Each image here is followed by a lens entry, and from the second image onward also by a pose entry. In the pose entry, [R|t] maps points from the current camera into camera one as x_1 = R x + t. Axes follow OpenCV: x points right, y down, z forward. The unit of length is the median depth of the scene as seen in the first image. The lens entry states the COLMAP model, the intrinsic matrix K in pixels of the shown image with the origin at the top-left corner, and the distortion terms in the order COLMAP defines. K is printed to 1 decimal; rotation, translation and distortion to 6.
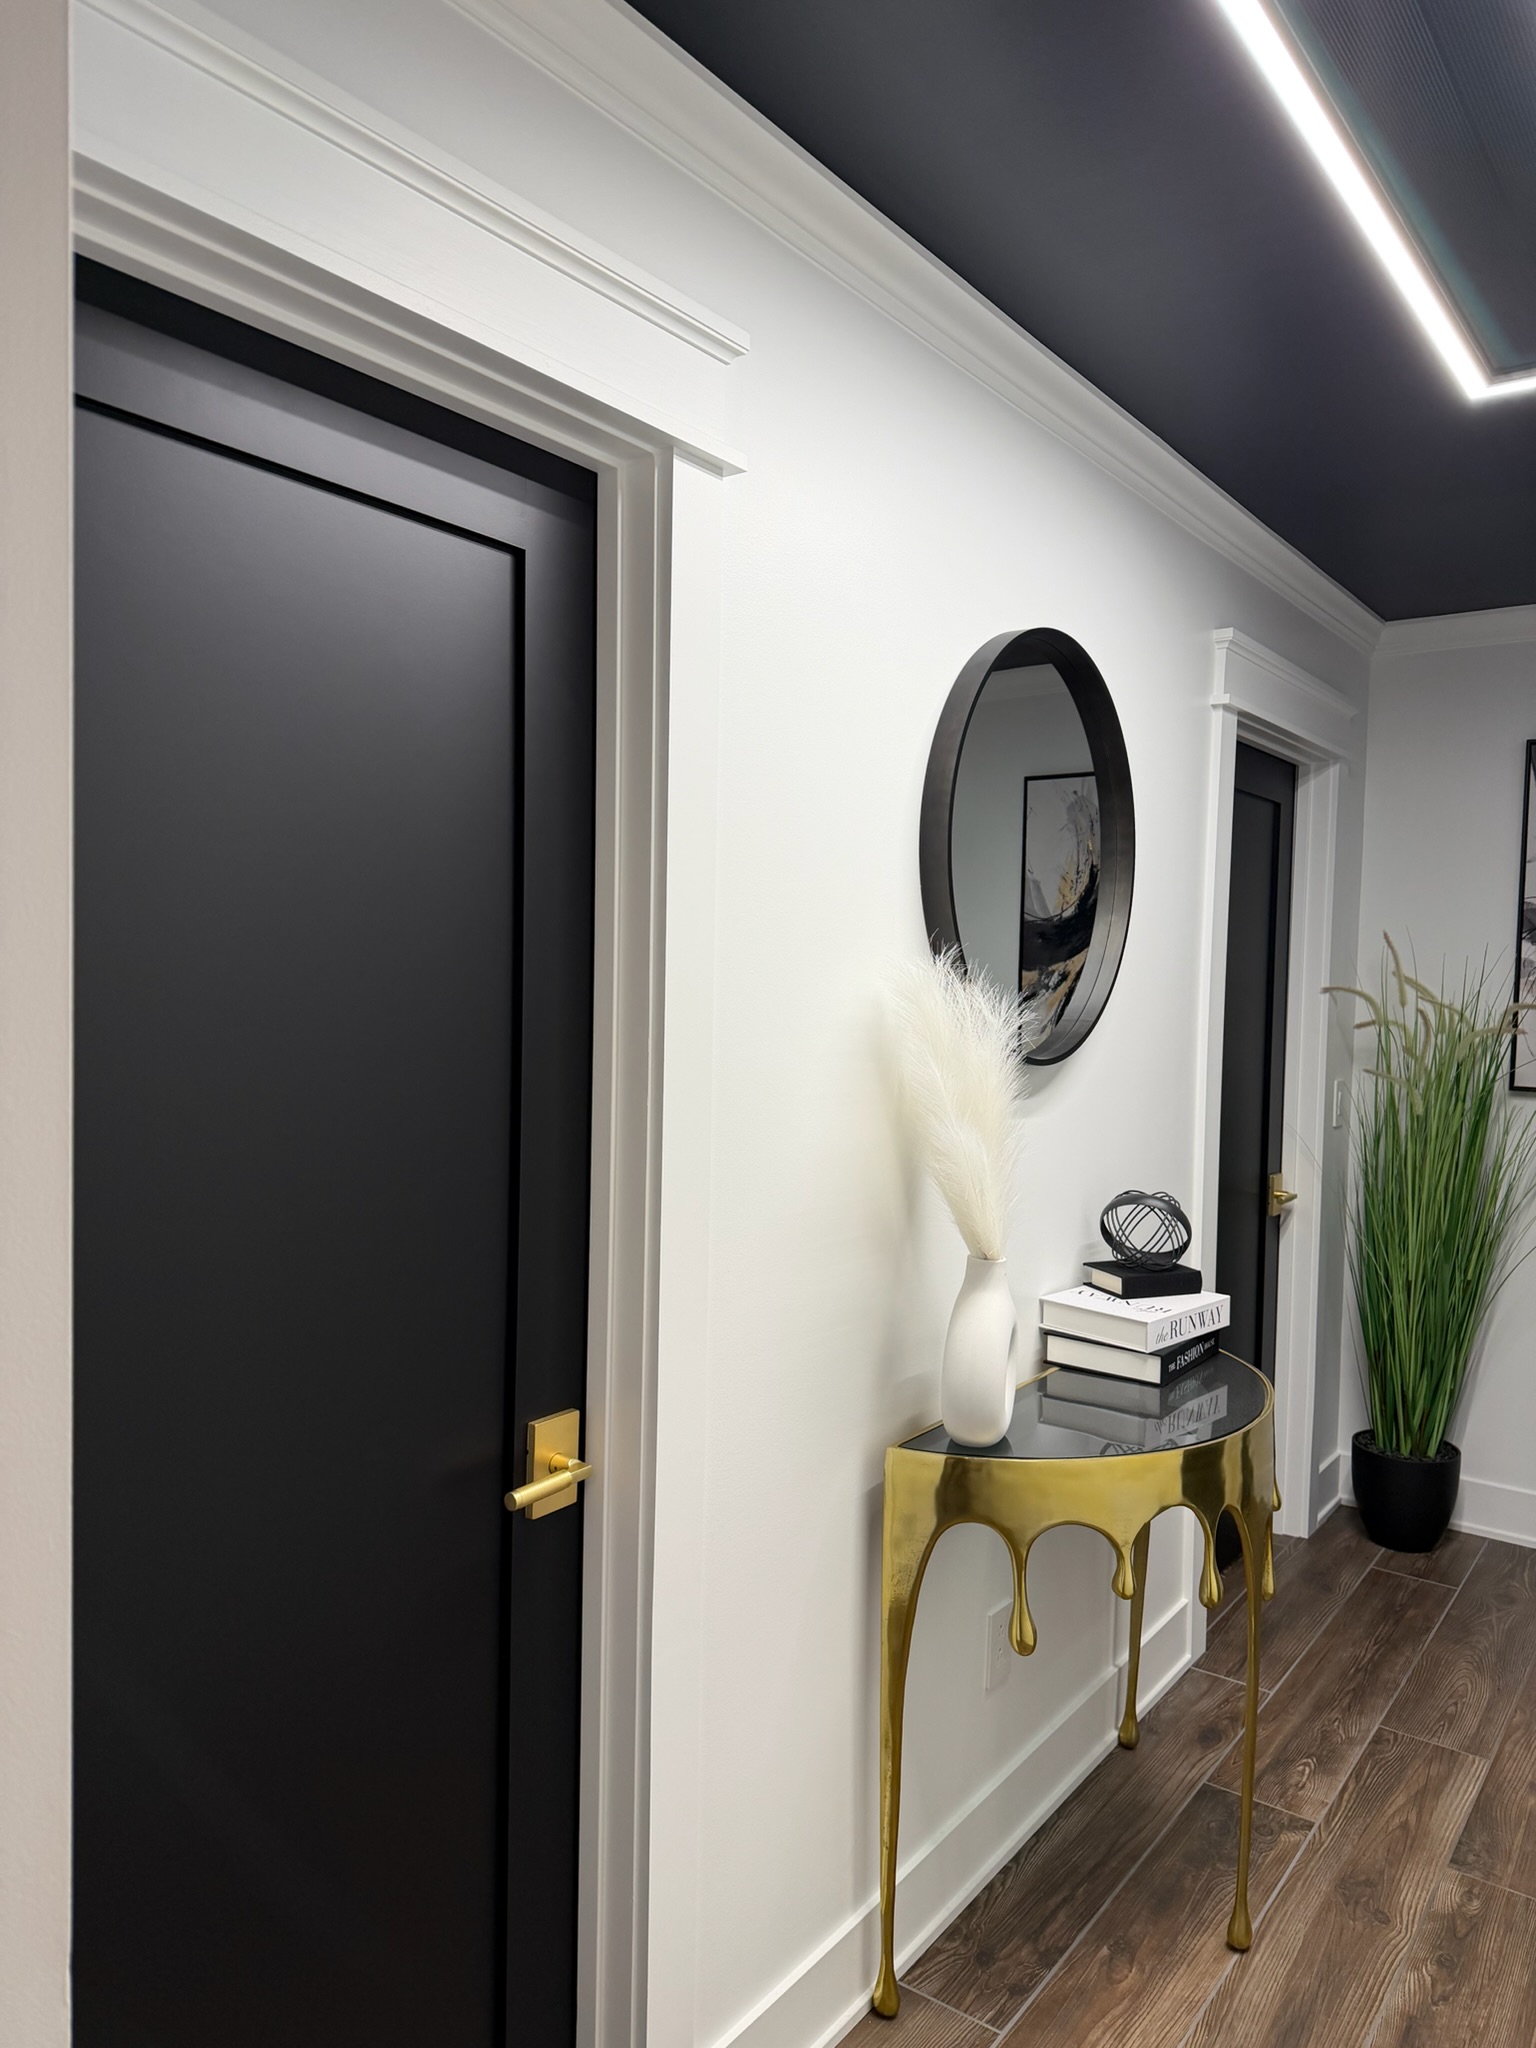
lens RADIAL K [[1445.1, 0, 769.3], [0, 1445.1, 1051.2], [0, 0, 1]] dist [0.041295, -0.045467]
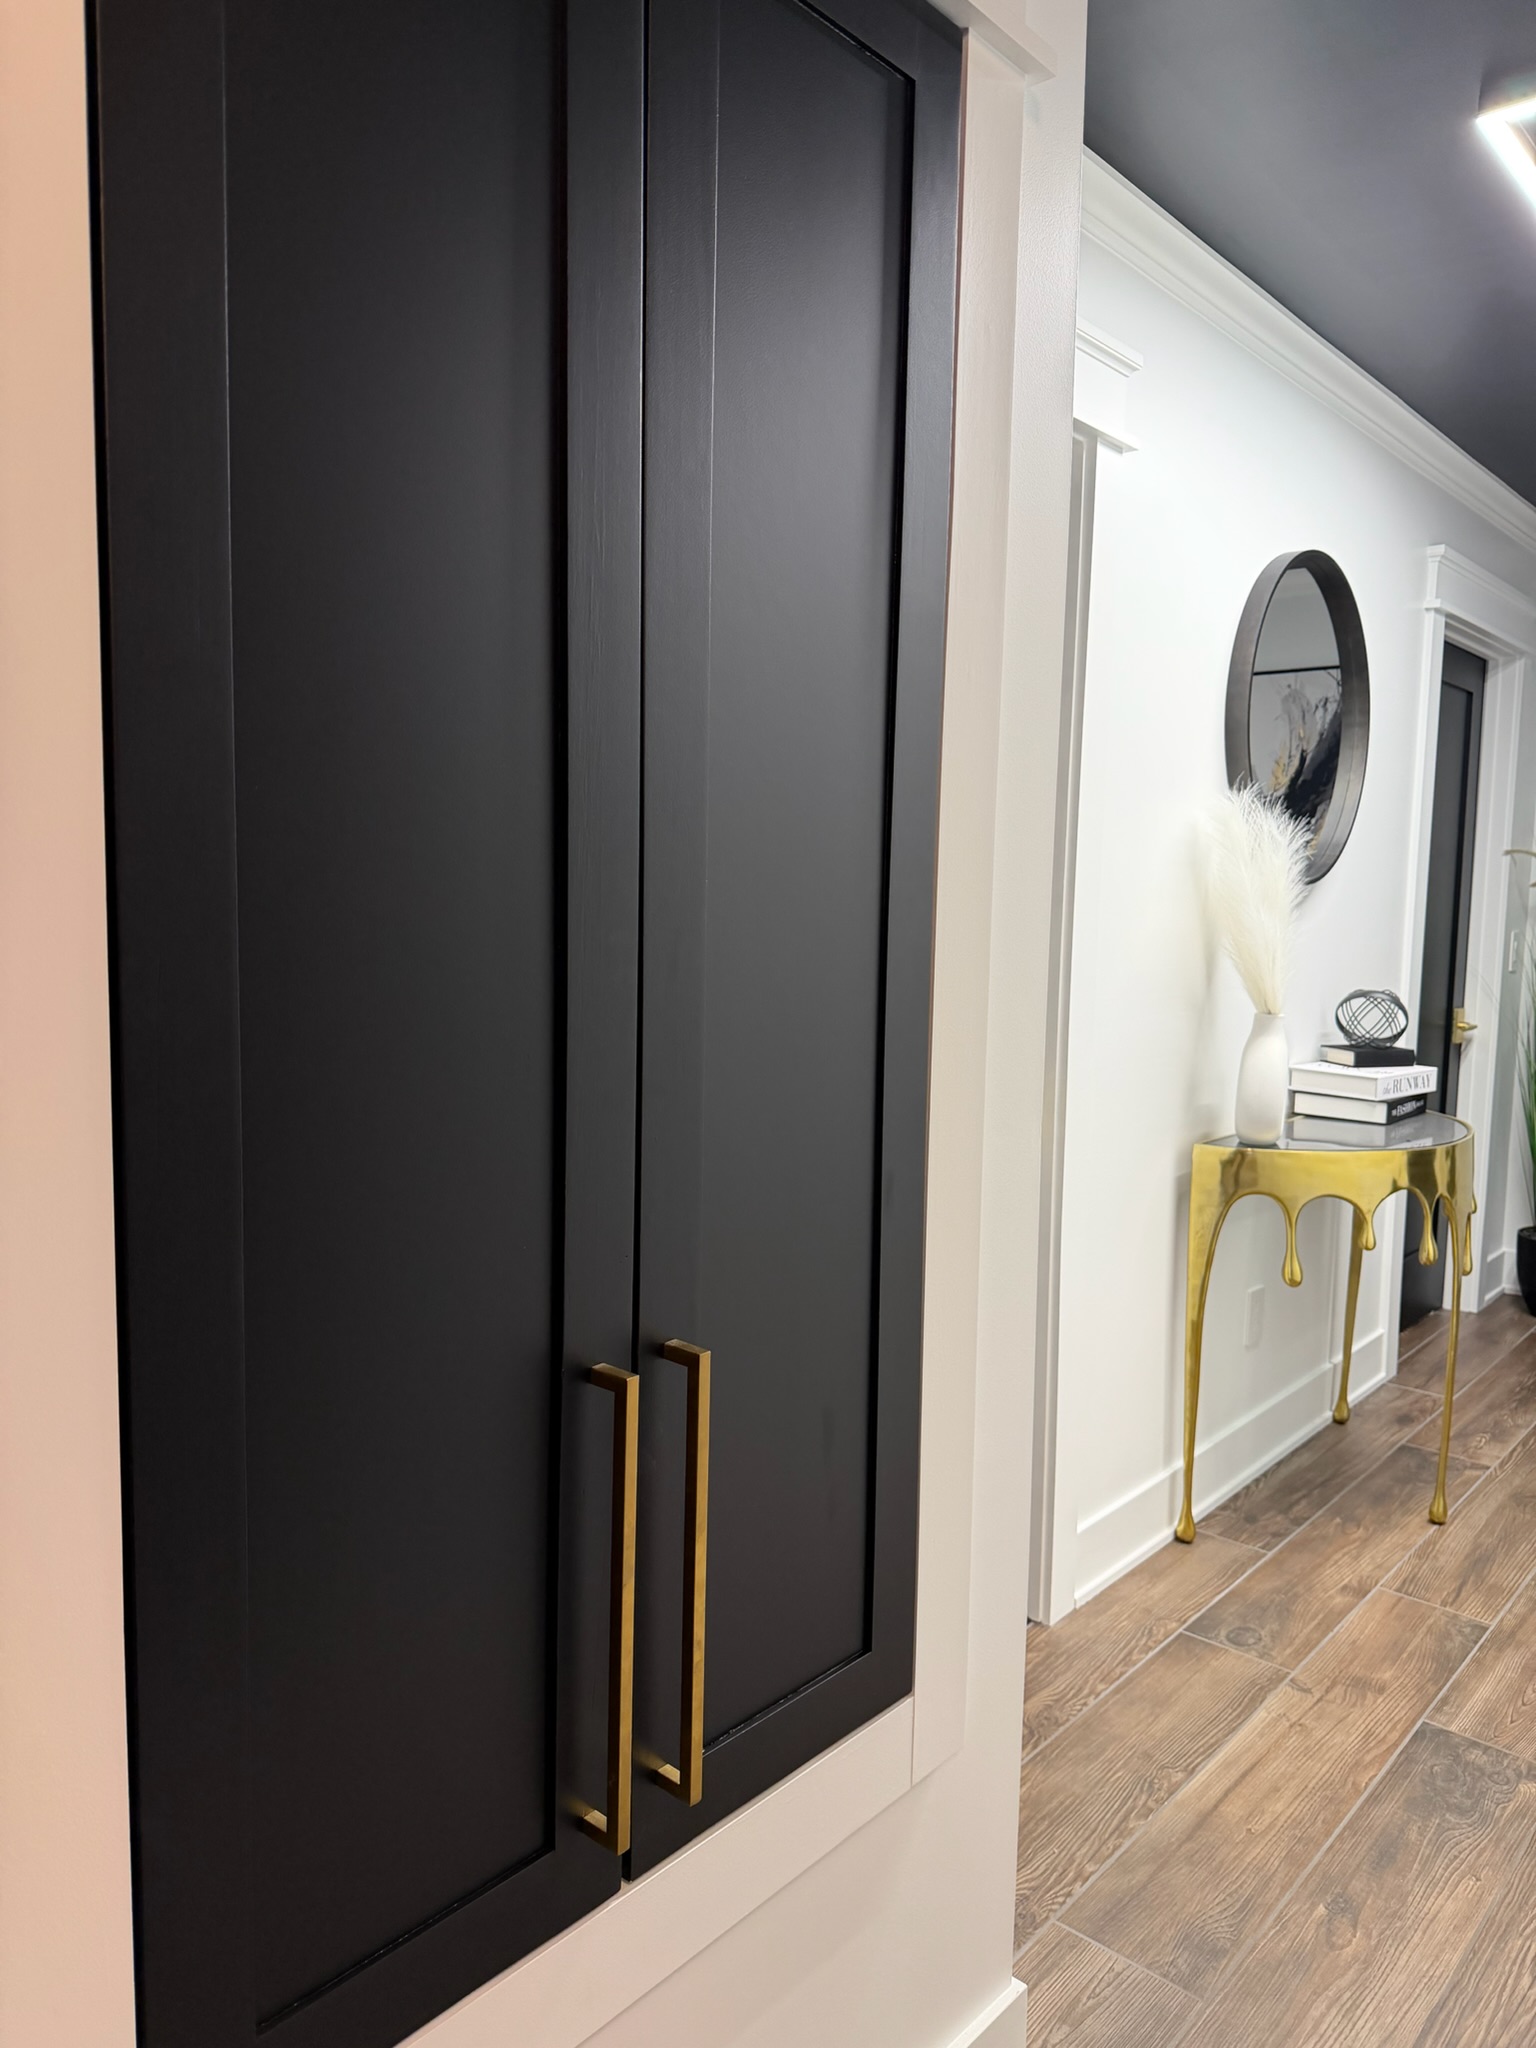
lens RADIAL K [[1485.7, 0, 768.2], [0, 1485.7, 1052.6], [0, 0, 1]] dist [0.009419, 0.002087]
pose [[0.997375, 0.008402, -0.071921, -0.189080], [-0.004820, 0.998746, 0.049834, 0.093042], [0.072249, -0.049357, 0.996165, -0.381273]]
